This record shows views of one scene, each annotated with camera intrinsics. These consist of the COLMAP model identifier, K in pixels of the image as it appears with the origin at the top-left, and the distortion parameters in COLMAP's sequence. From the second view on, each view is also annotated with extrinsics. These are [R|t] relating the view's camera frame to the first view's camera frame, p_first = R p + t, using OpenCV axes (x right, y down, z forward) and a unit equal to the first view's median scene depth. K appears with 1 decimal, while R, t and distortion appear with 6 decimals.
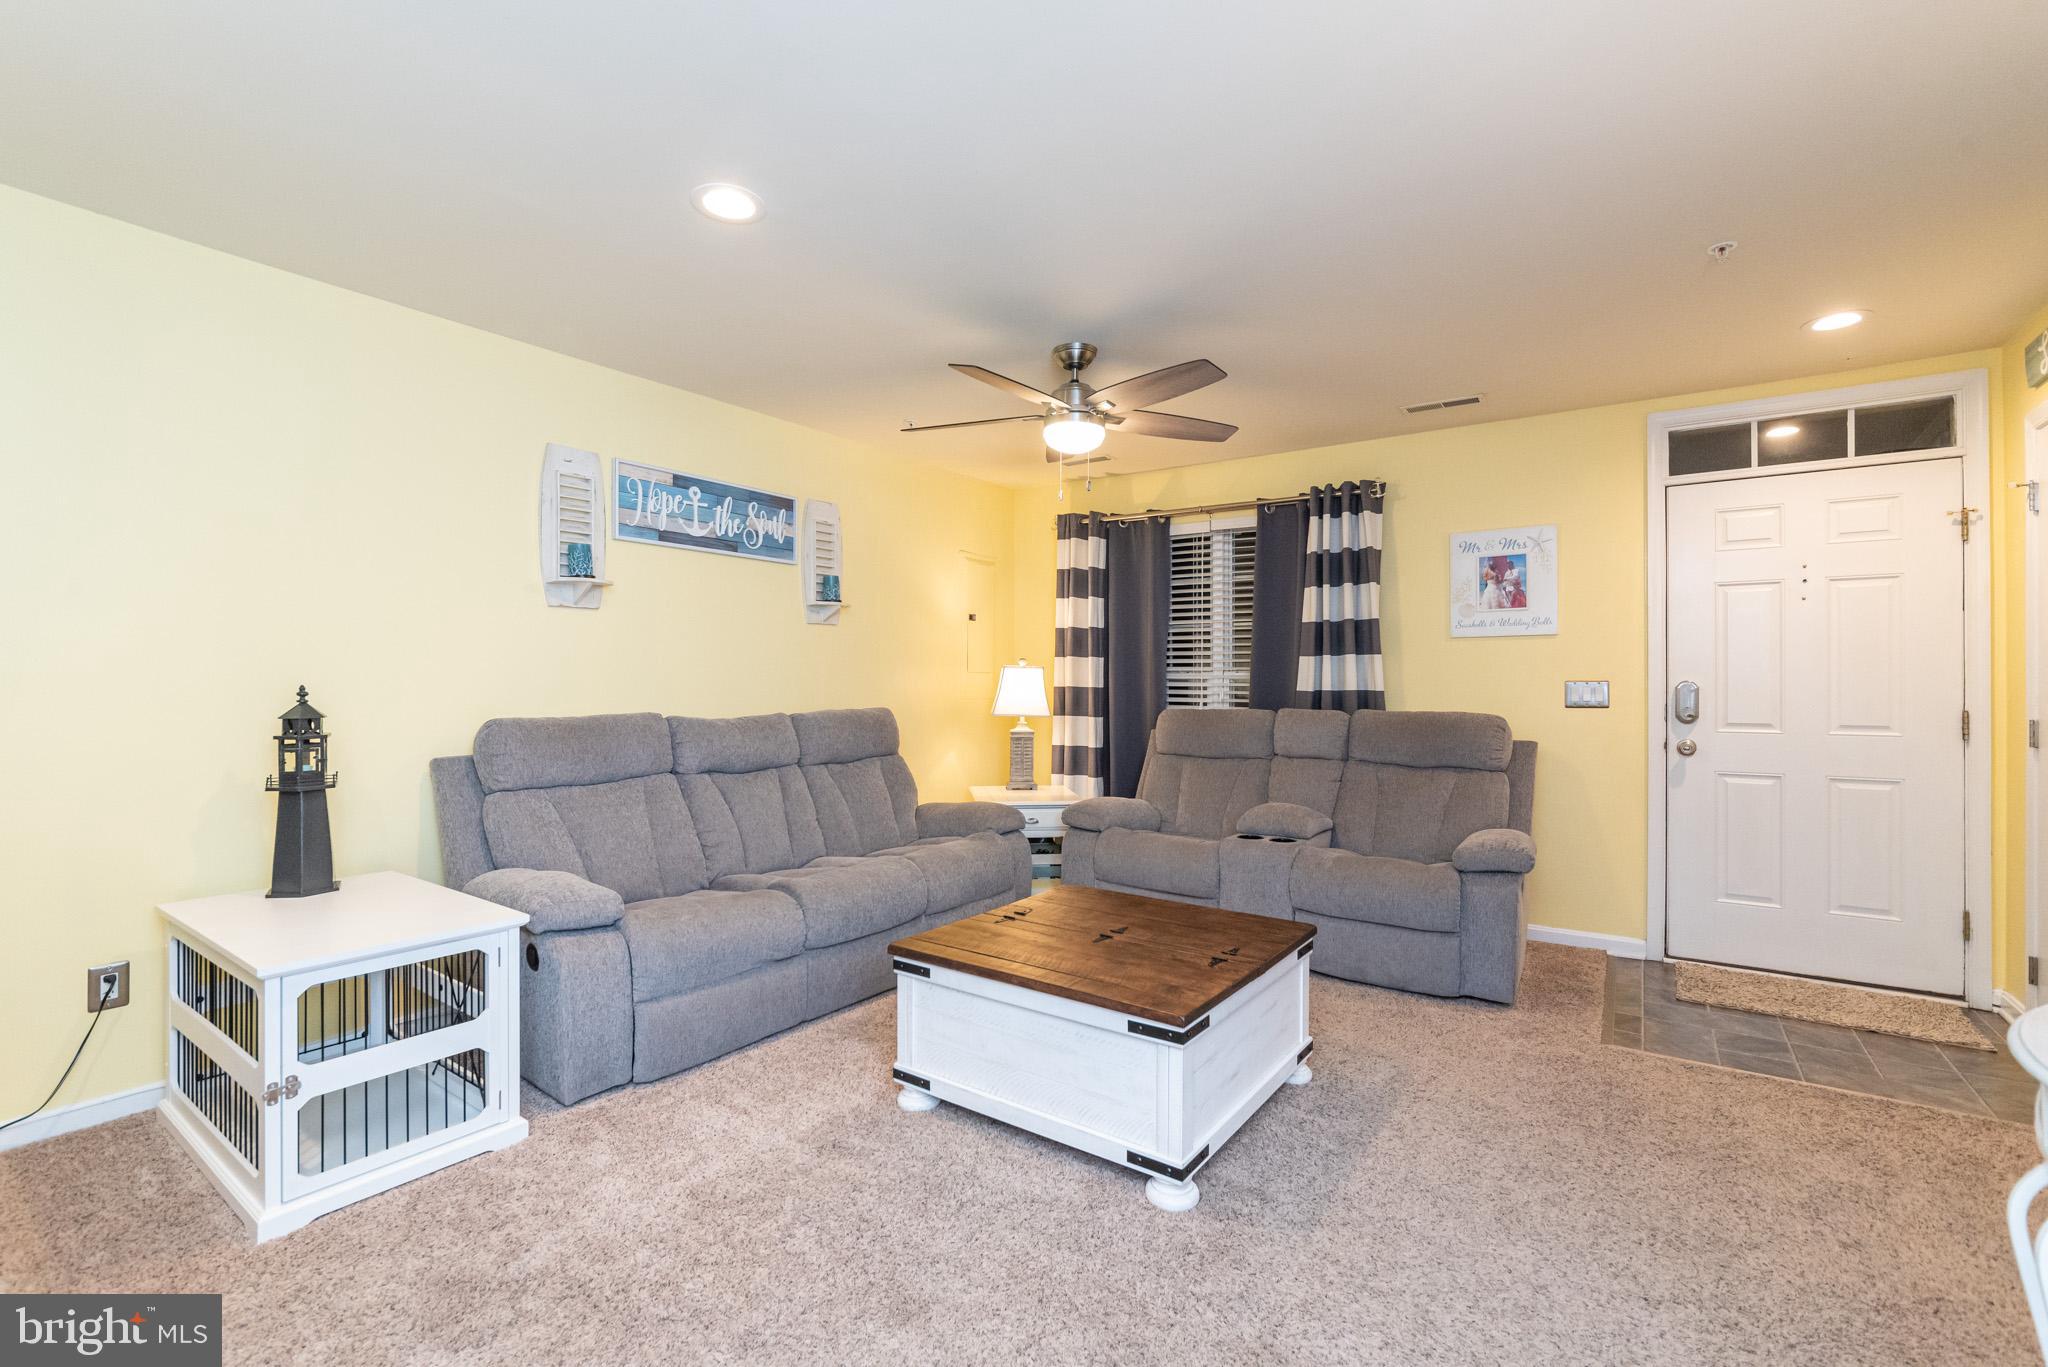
lens RADIAL K [[901.3, 0, 1024.0], [0, 901.3, 683.5], [0, 0, 1]] dist [0.000965, 0.000146]
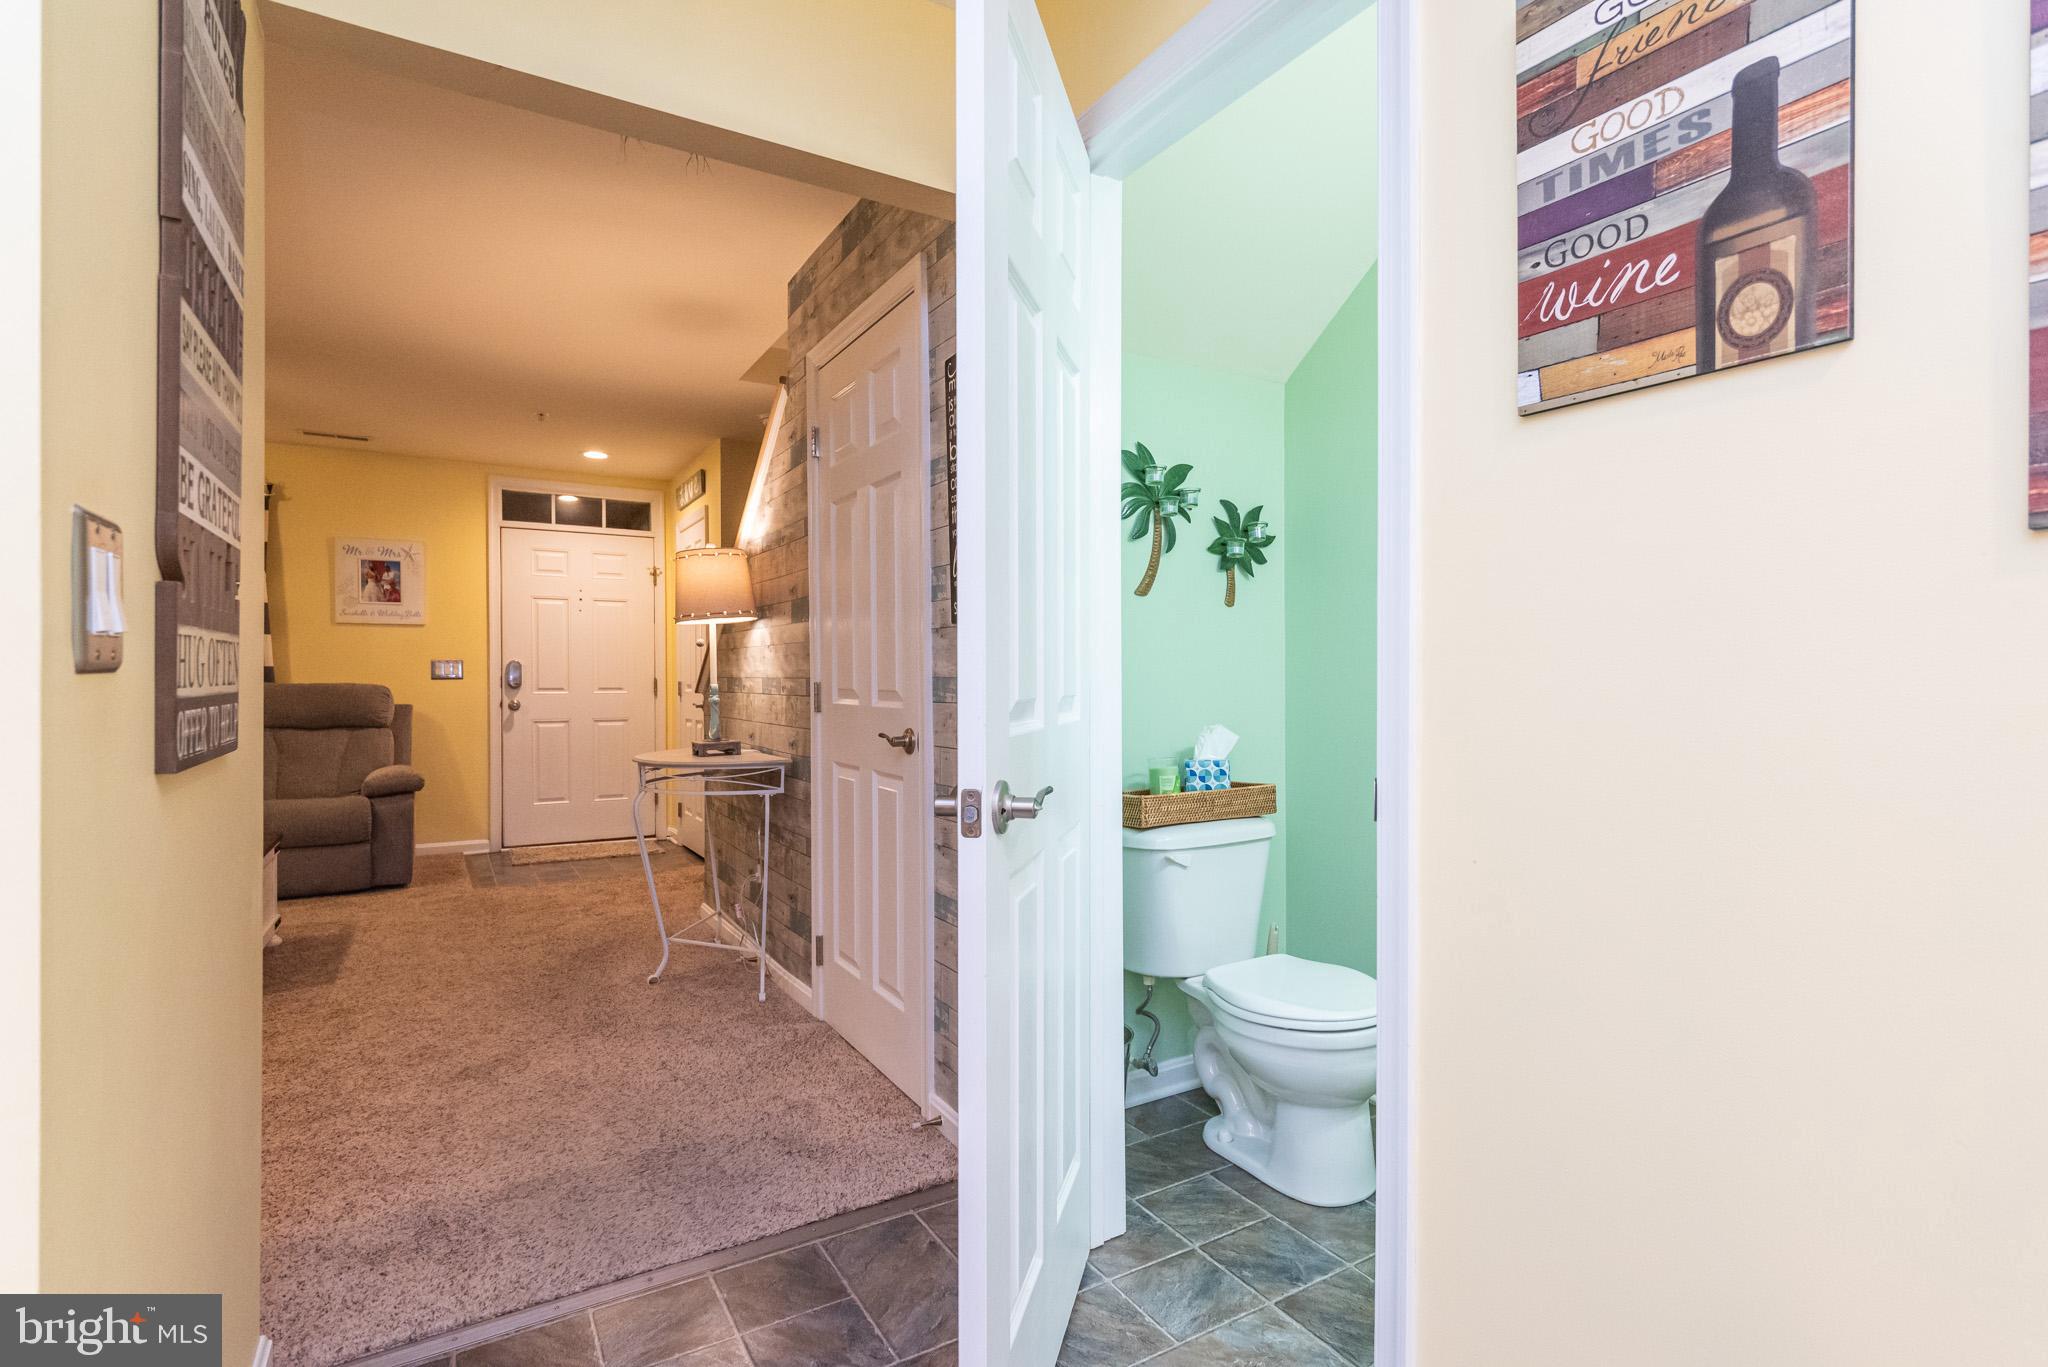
lens RADIAL K [[992.6, 0, 1083.7], [0, 992.6, 686.8], [0, 0, 1]] dist [-0.001218, -0.017115]
pose [[0.379082, -0.008537, 0.925324, -0.381558], [-0.001534, 0.999950, 0.009854, 0.020826], [-0.925362, -0.005155, 0.379050, -0.443103]]
